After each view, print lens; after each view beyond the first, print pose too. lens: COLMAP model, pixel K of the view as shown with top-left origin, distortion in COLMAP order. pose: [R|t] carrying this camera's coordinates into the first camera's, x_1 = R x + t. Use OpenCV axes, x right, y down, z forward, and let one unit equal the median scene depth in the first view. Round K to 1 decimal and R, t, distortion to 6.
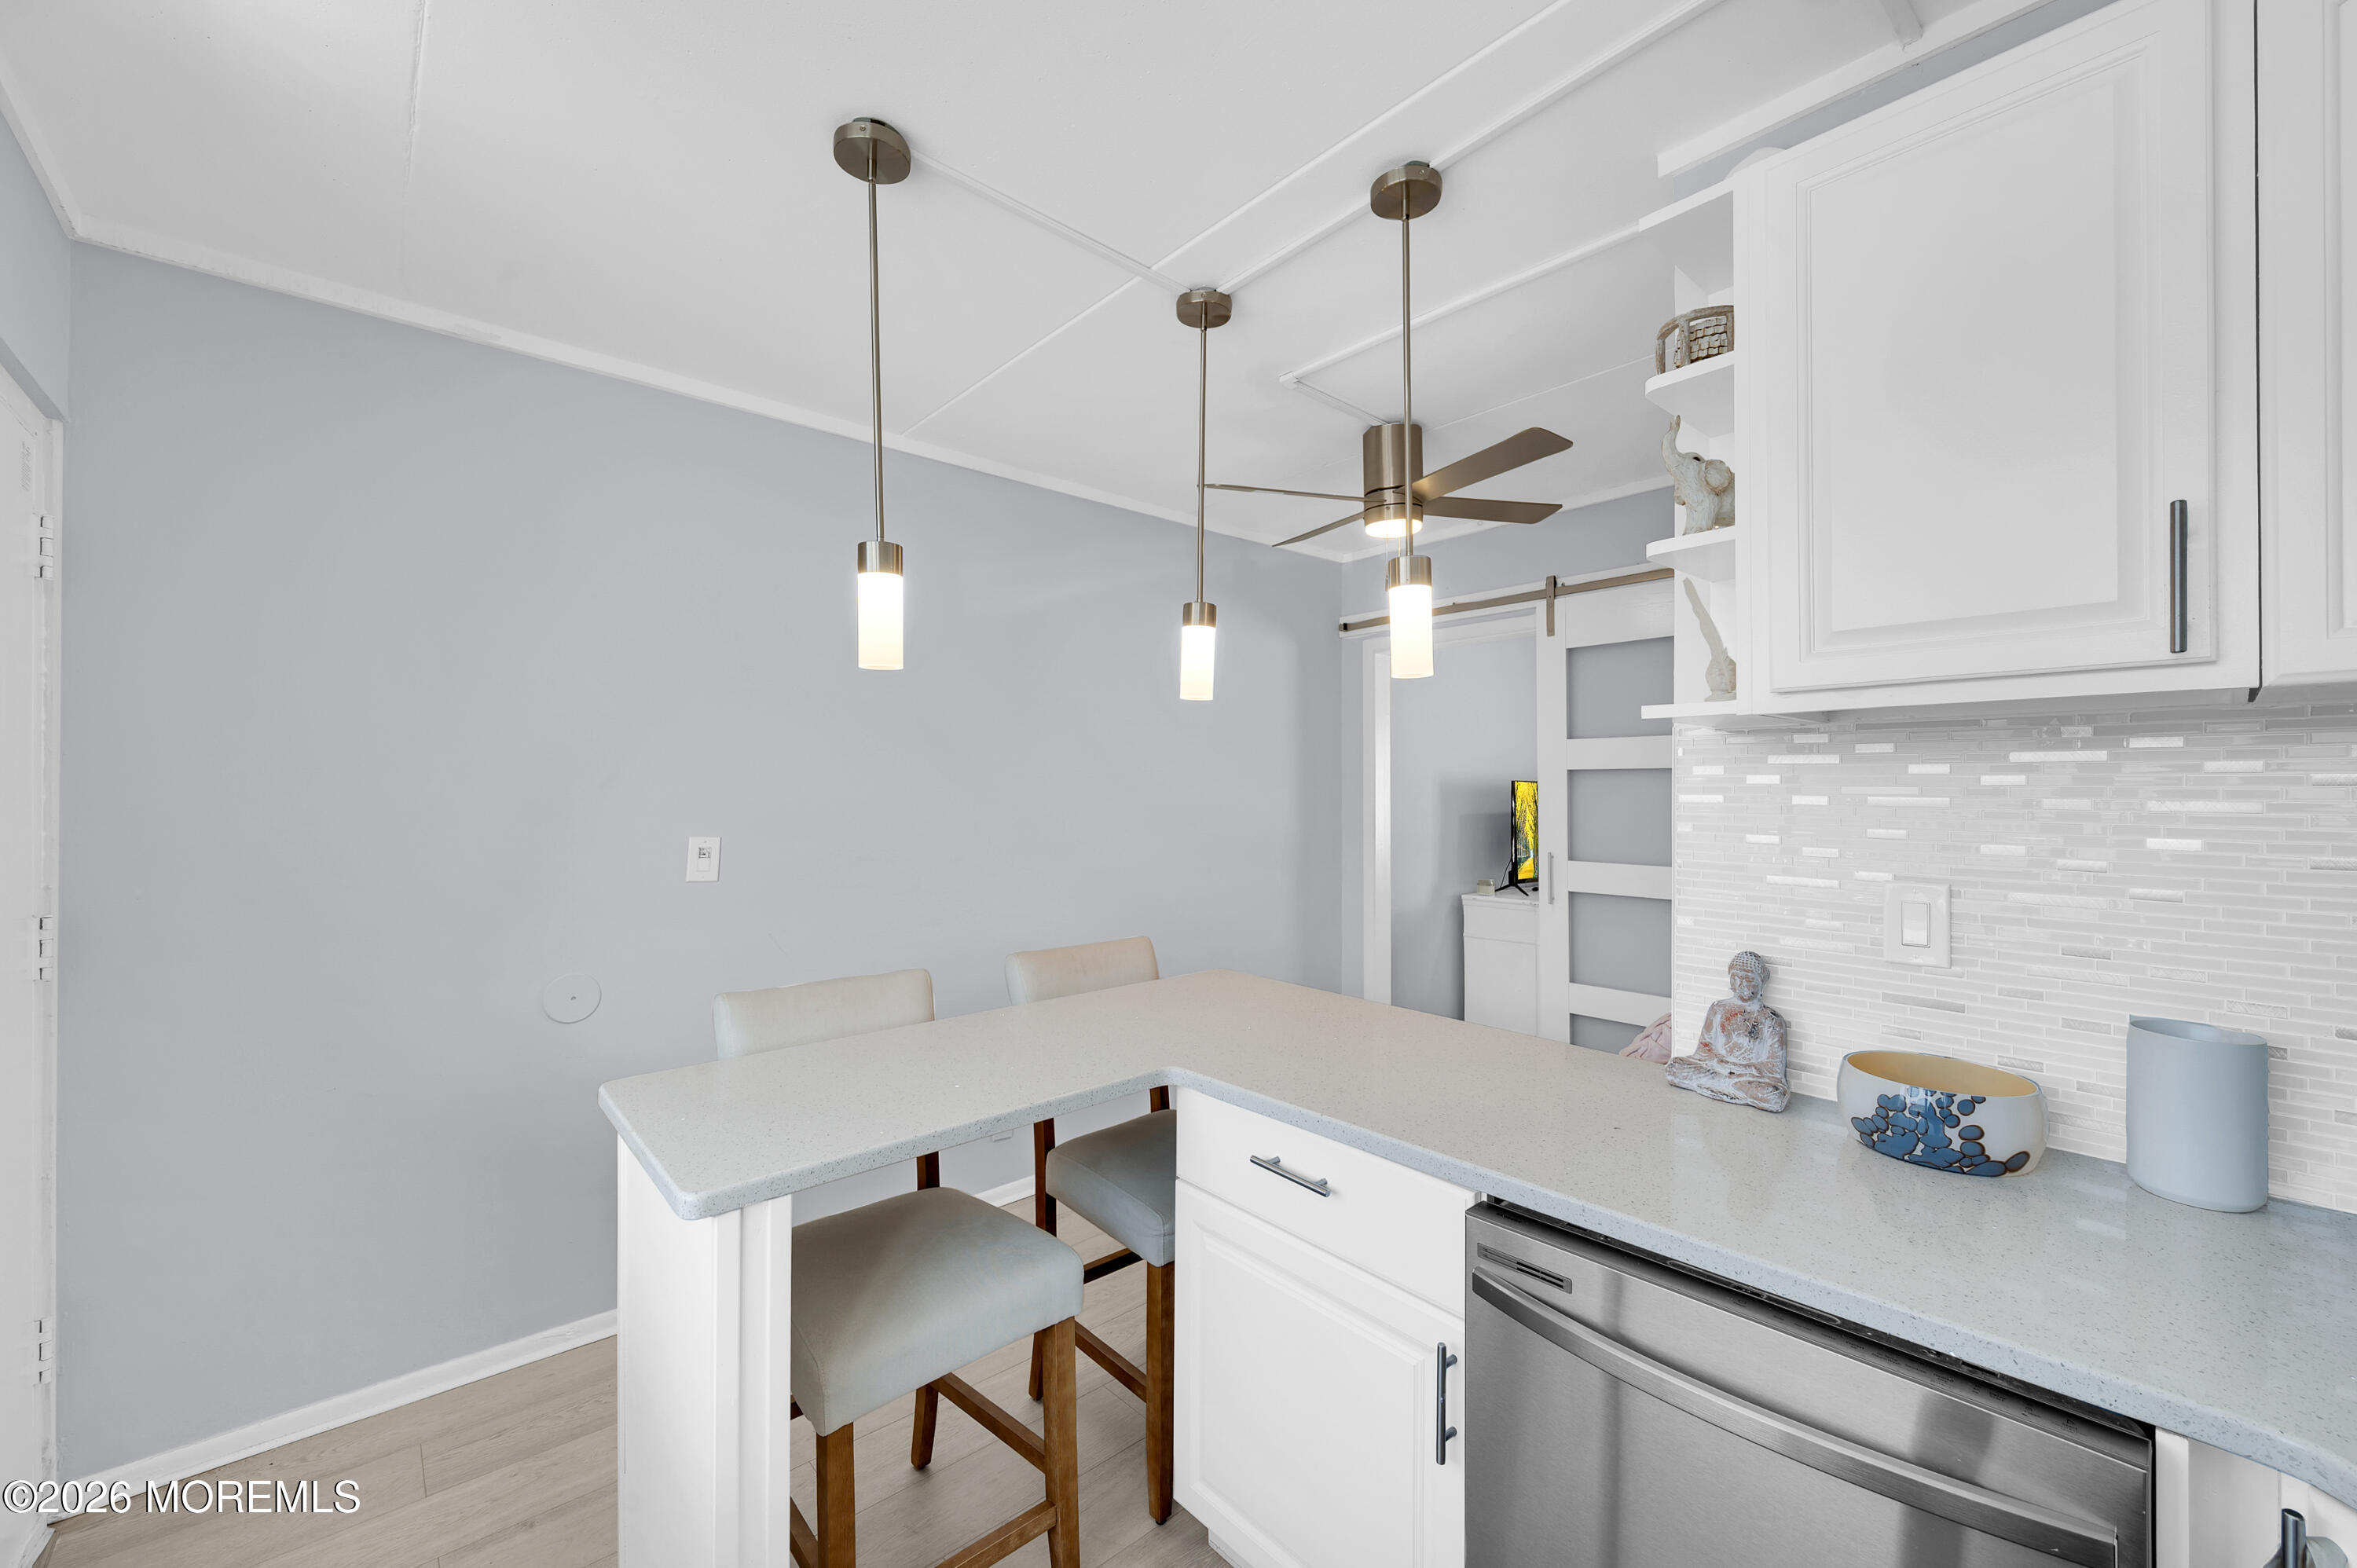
lens RADIAL K [[937.4, 0, 1178.5], [0, 937.4, 784.0], [0, 0, 1]] dist [0.000832, 0.000096]
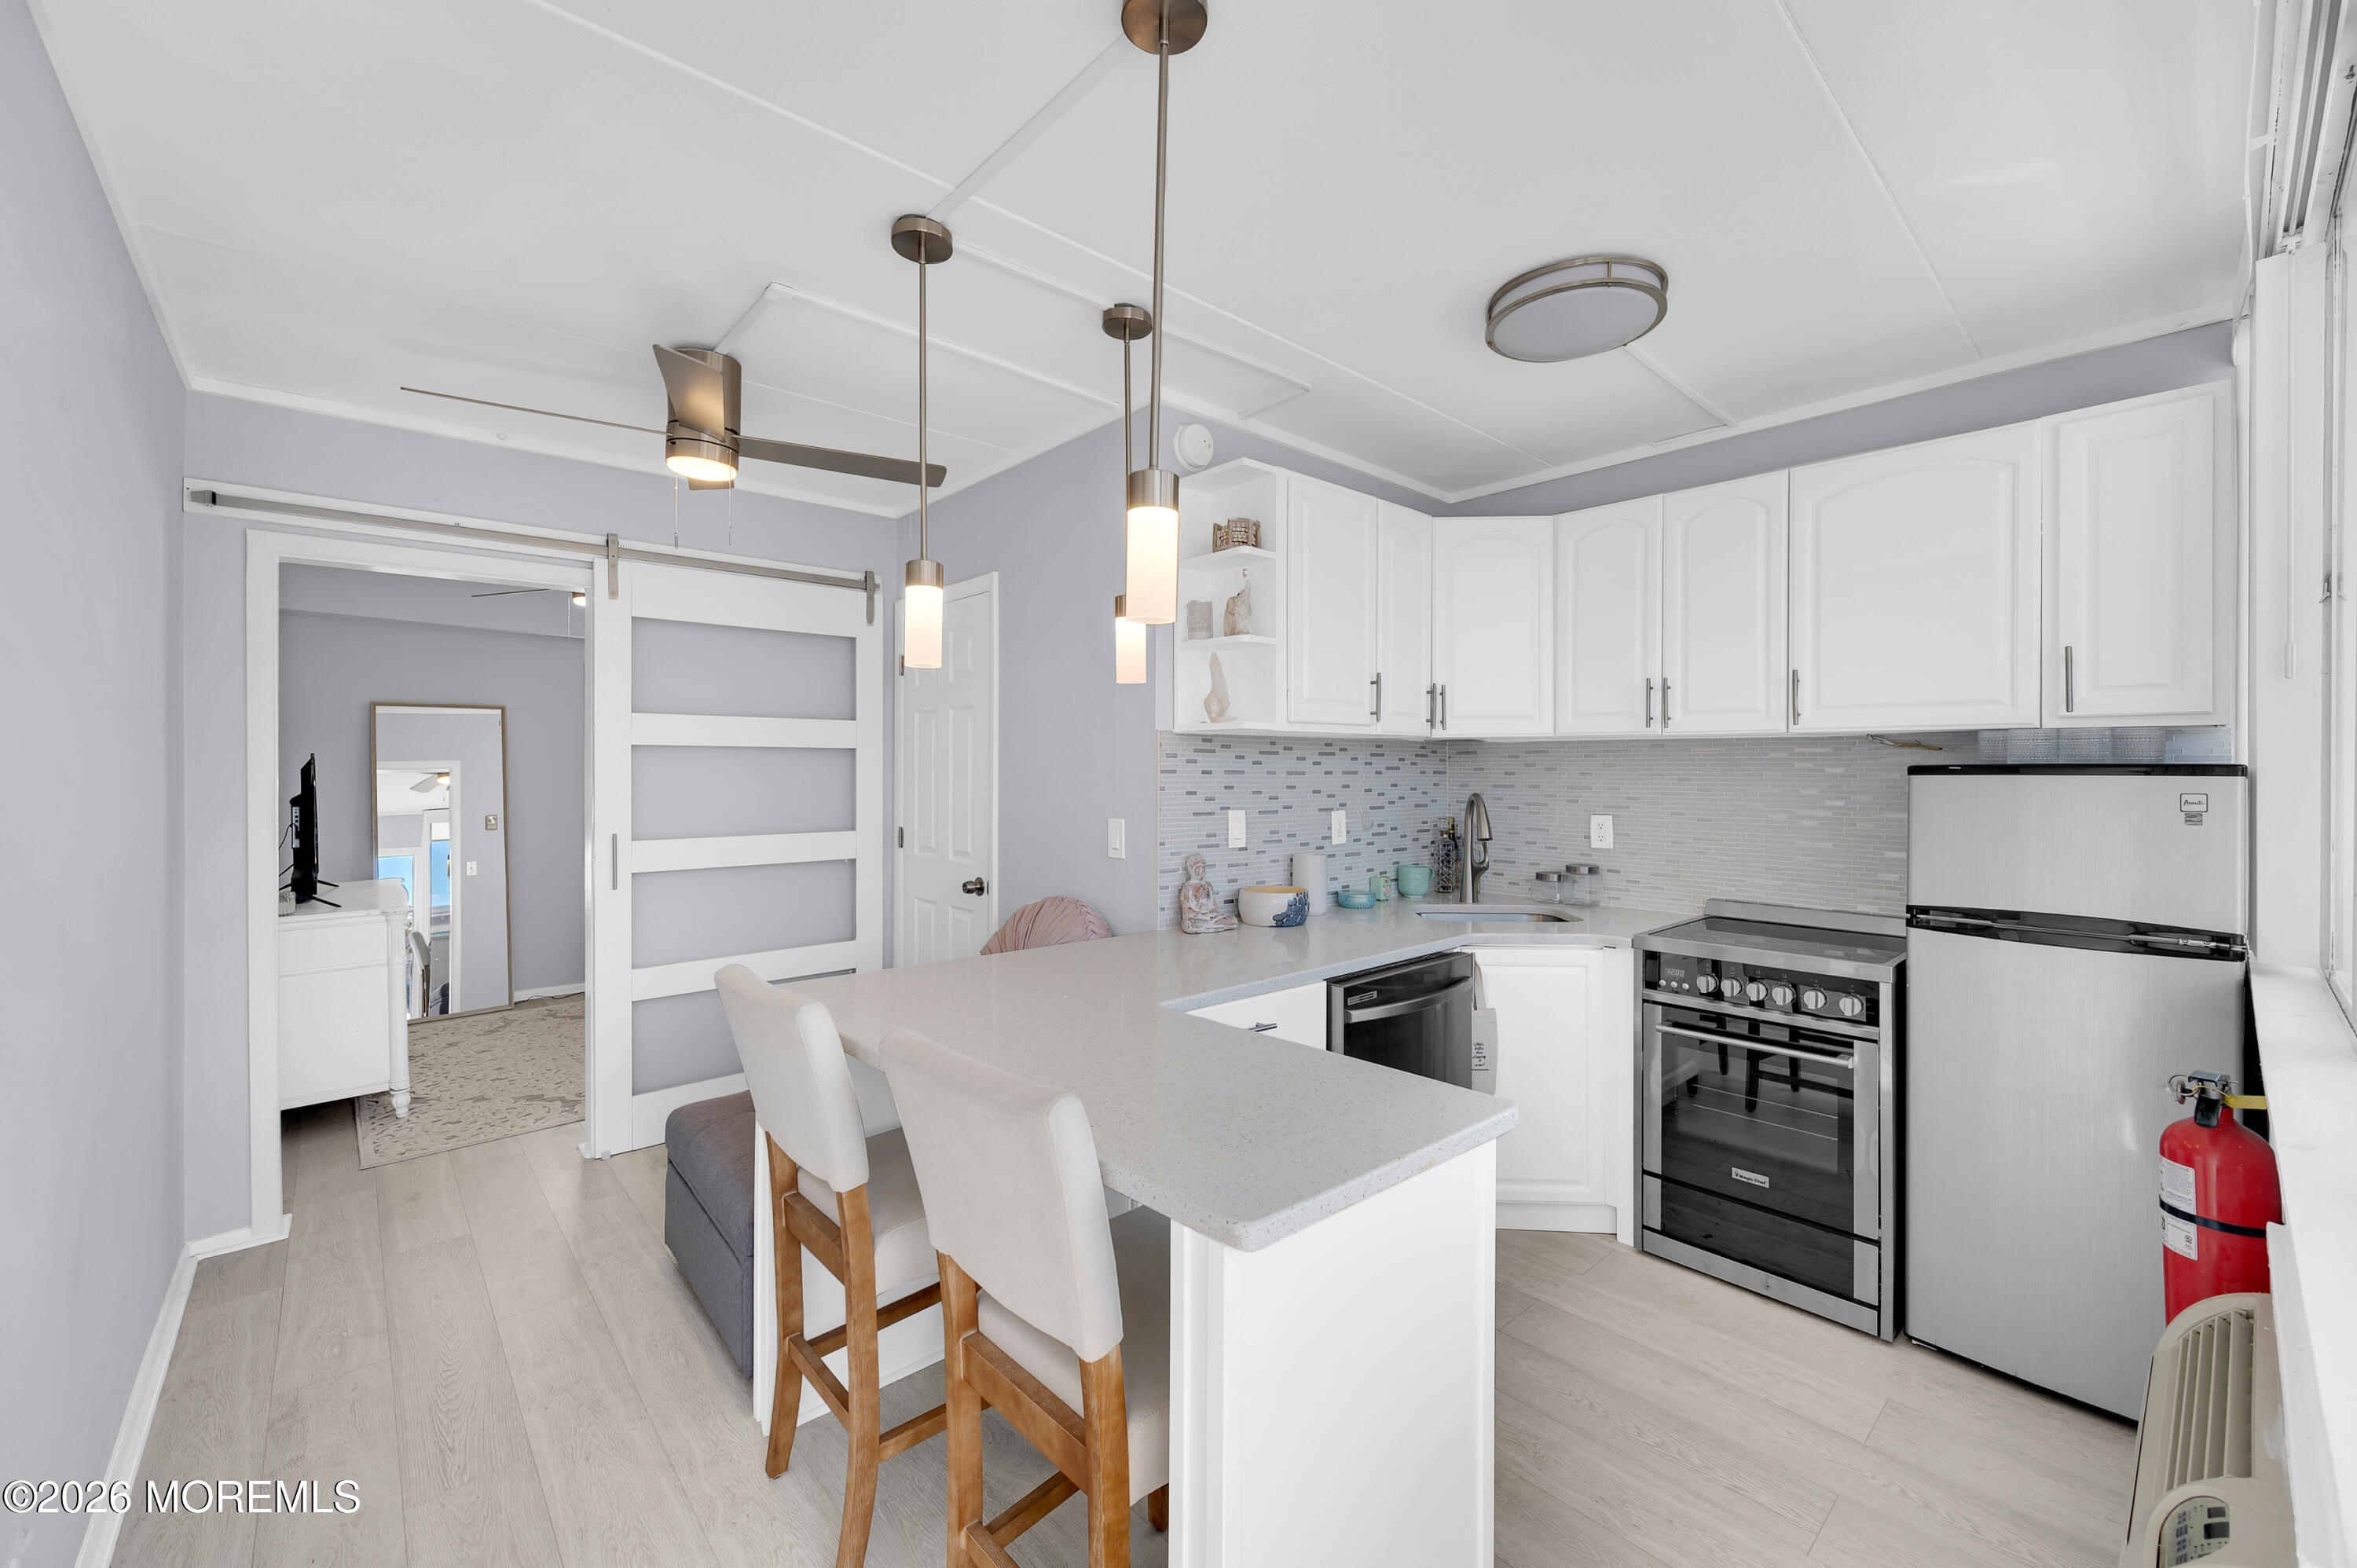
lens RADIAL K [[938.8, 0, 1182.4], [0, 938.8, 767.2], [0, 0, 1]] dist [0.000993, -0.000049]
pose [[-0.016131, 0.002255, 0.999867, -1.108433], [-0.007504, 0.999969, -0.002376, 0.010942], [-0.999842, -0.007542, -0.016114, 0.941420]]
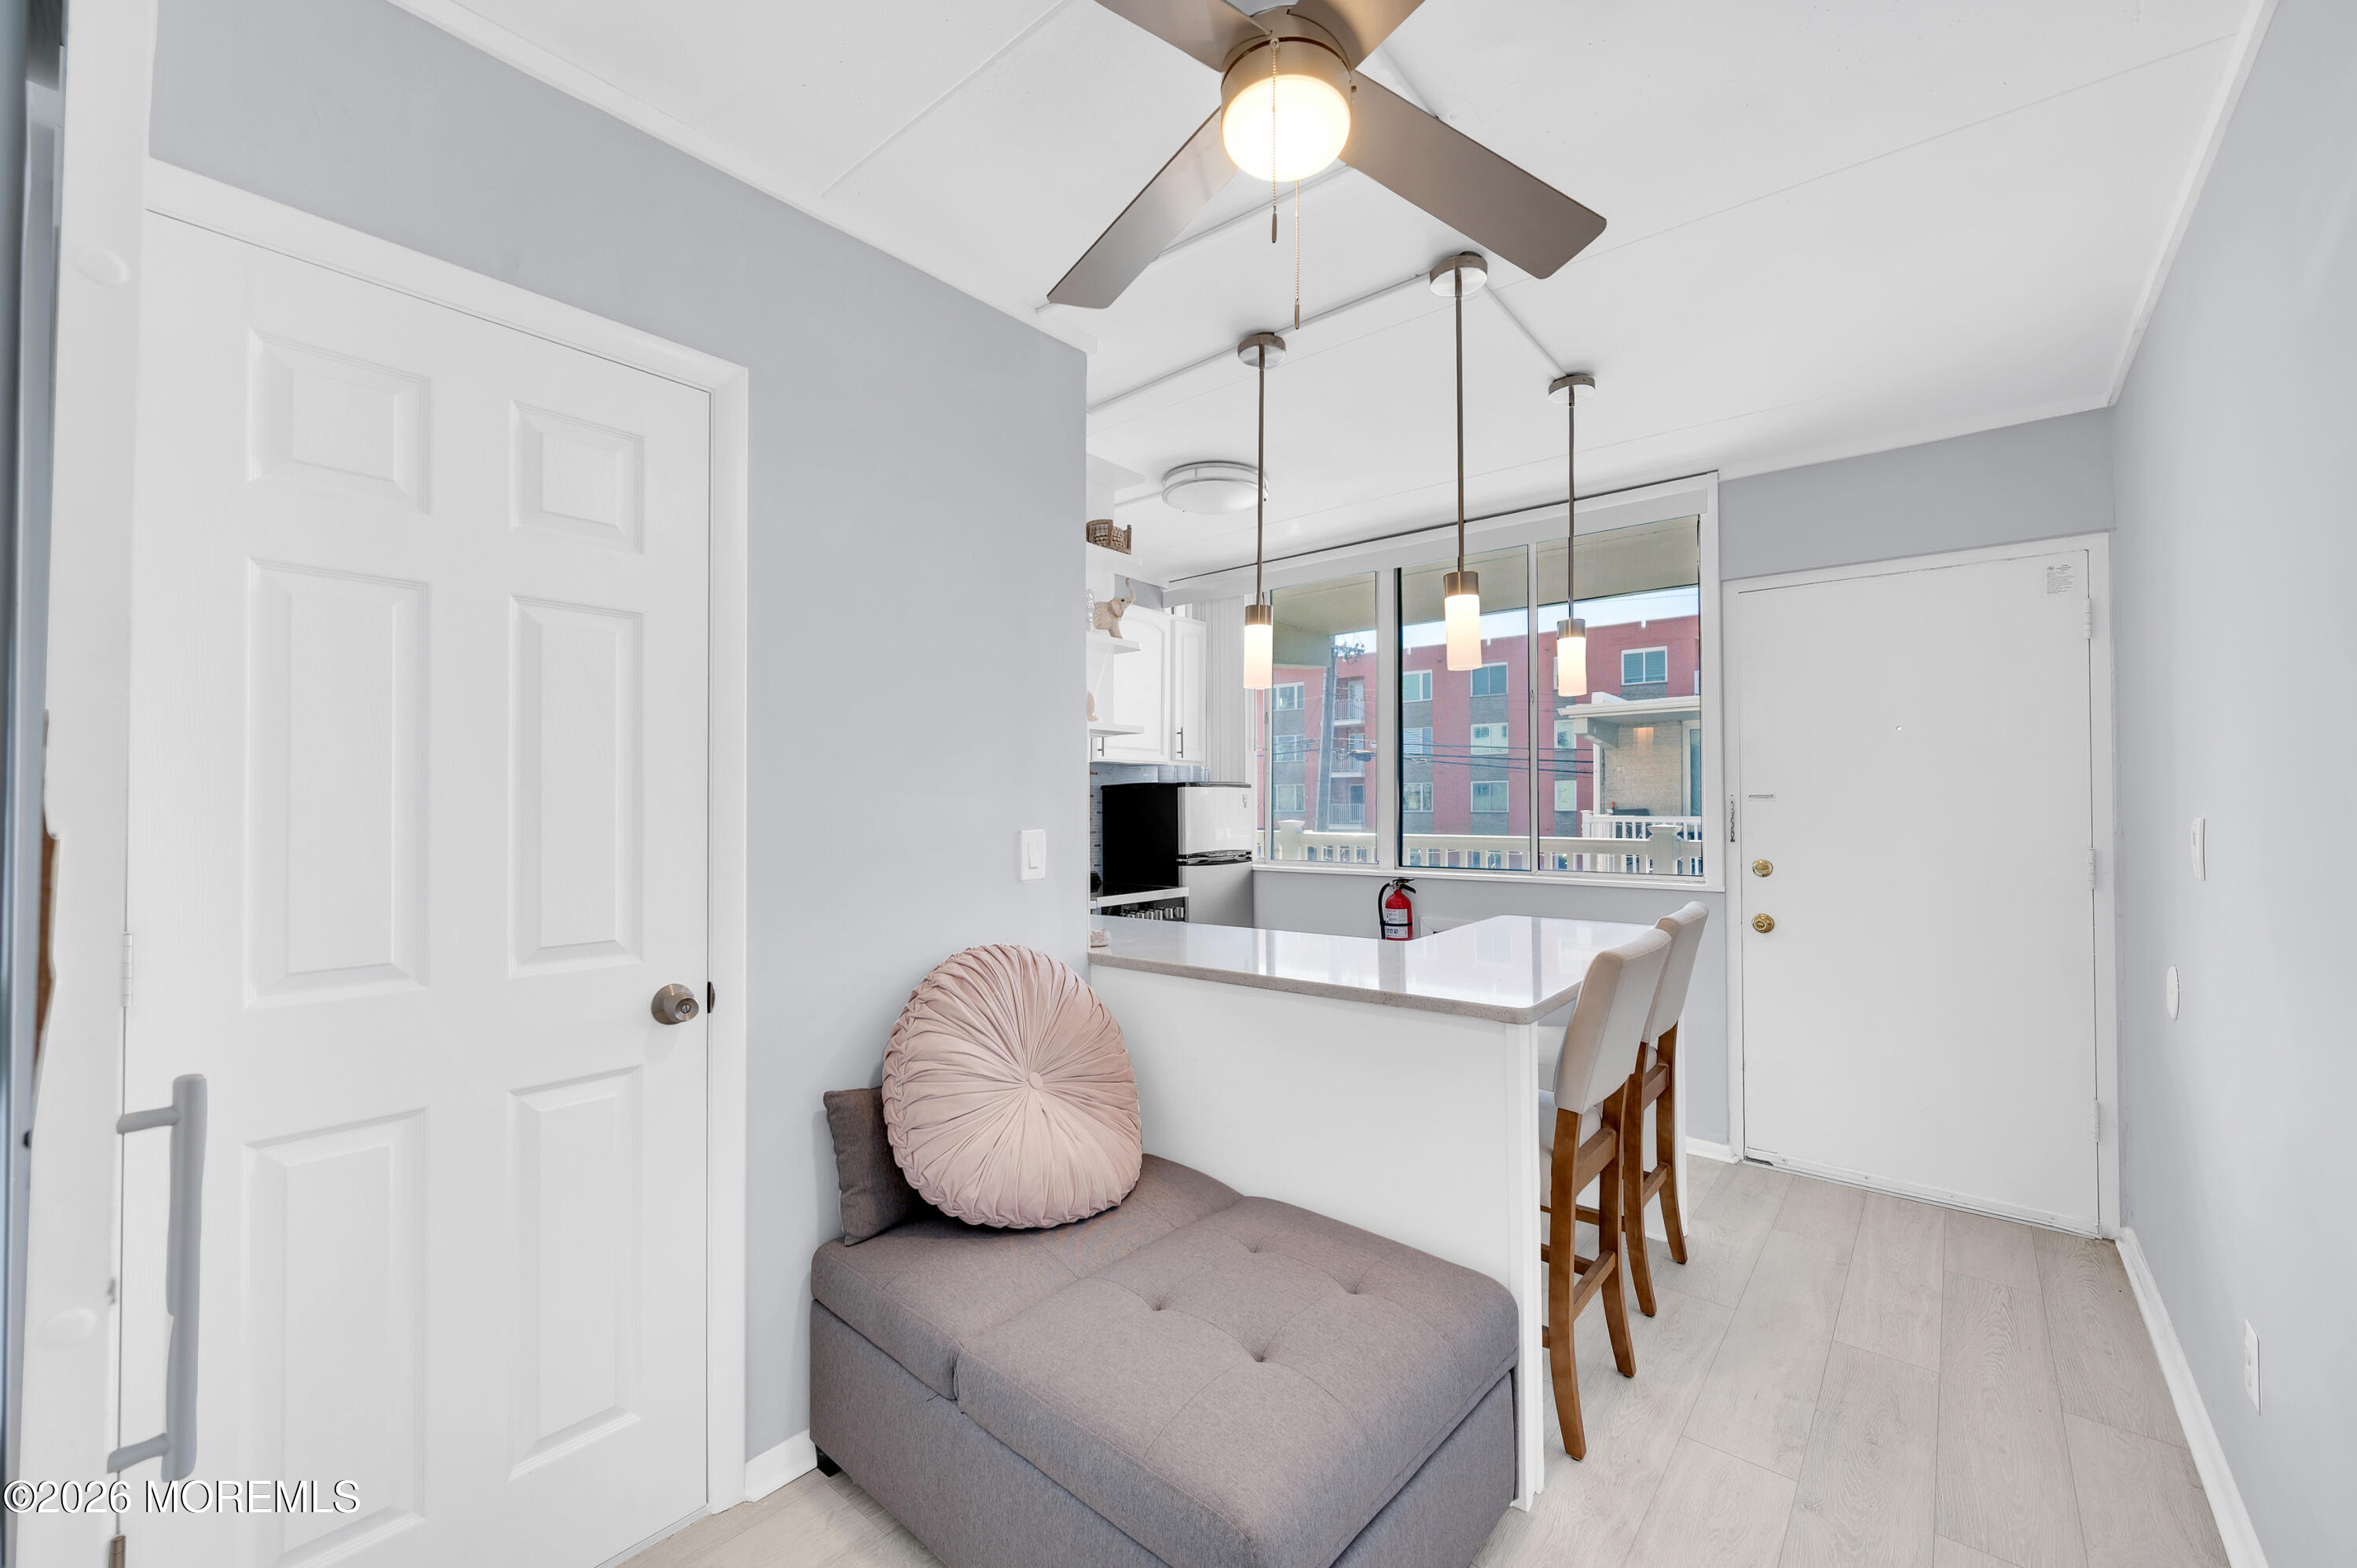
lens RADIAL K [[925.3, 0, 1206.2], [0, 925.3, 794.1], [0, 0, 1]] dist [0.014810, 0.000056]
pose [[-0.985769, 0.000073, -0.168107, 0.564841], [0.002937, 0.999855, -0.016788, 0.073225], [0.168082, -0.017043, -0.985626, 2.376397]]
